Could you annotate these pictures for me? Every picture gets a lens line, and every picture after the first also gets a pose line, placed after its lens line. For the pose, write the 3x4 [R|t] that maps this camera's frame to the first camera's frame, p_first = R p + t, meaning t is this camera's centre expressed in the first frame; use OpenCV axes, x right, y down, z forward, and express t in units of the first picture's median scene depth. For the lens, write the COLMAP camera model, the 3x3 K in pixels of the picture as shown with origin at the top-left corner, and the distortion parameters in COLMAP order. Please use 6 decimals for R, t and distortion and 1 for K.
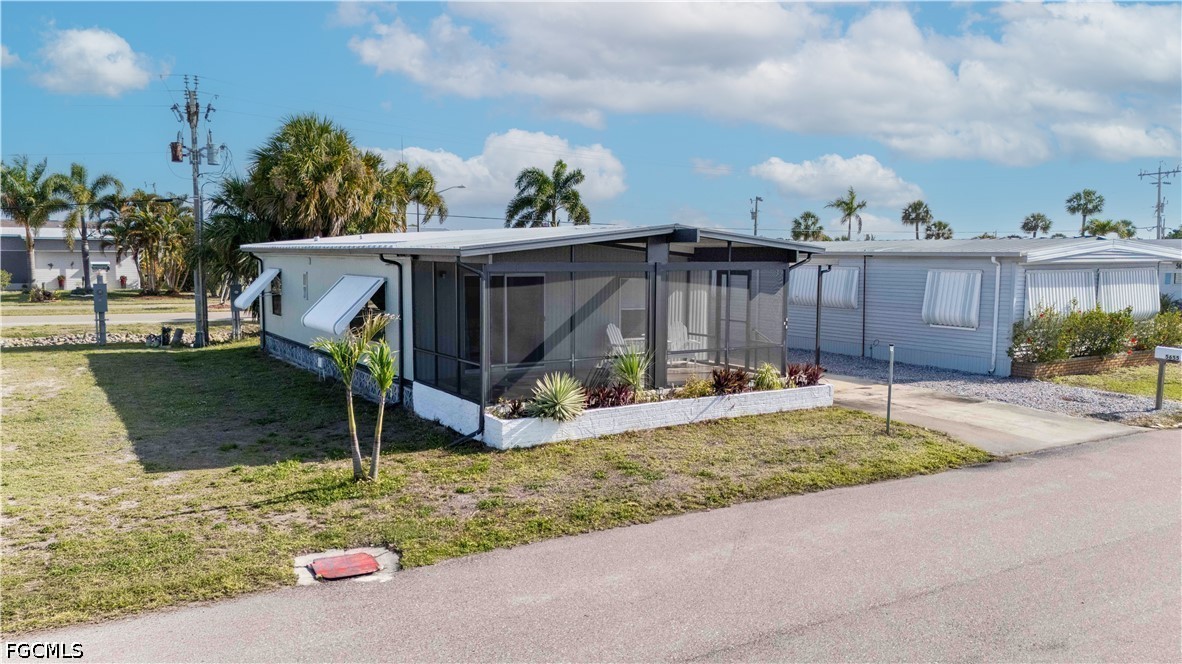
lens RADIAL K [[857.2, 0, 591.0], [0, 857.2, 332.0], [0, 0, 1]] dist [0.076850, -0.000618]
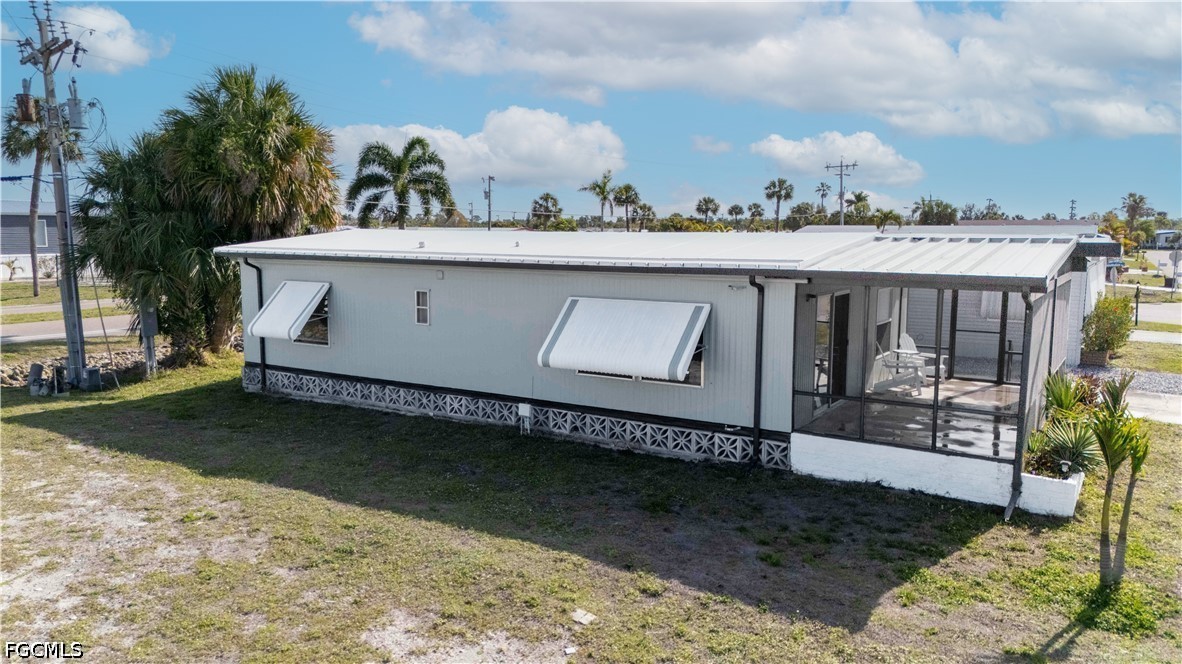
lens RADIAL K [[874.9, 0, 591.0], [0, 874.9, 332.0], [0, 0, 1]] dist [0.066703, 0.000490]
pose [[0.918281, -0.050053, 0.392754, -0.347219], [0.040590, 0.998652, 0.032367, -0.034676], [-0.393844, -0.013780, 0.919074, 0.169812]]
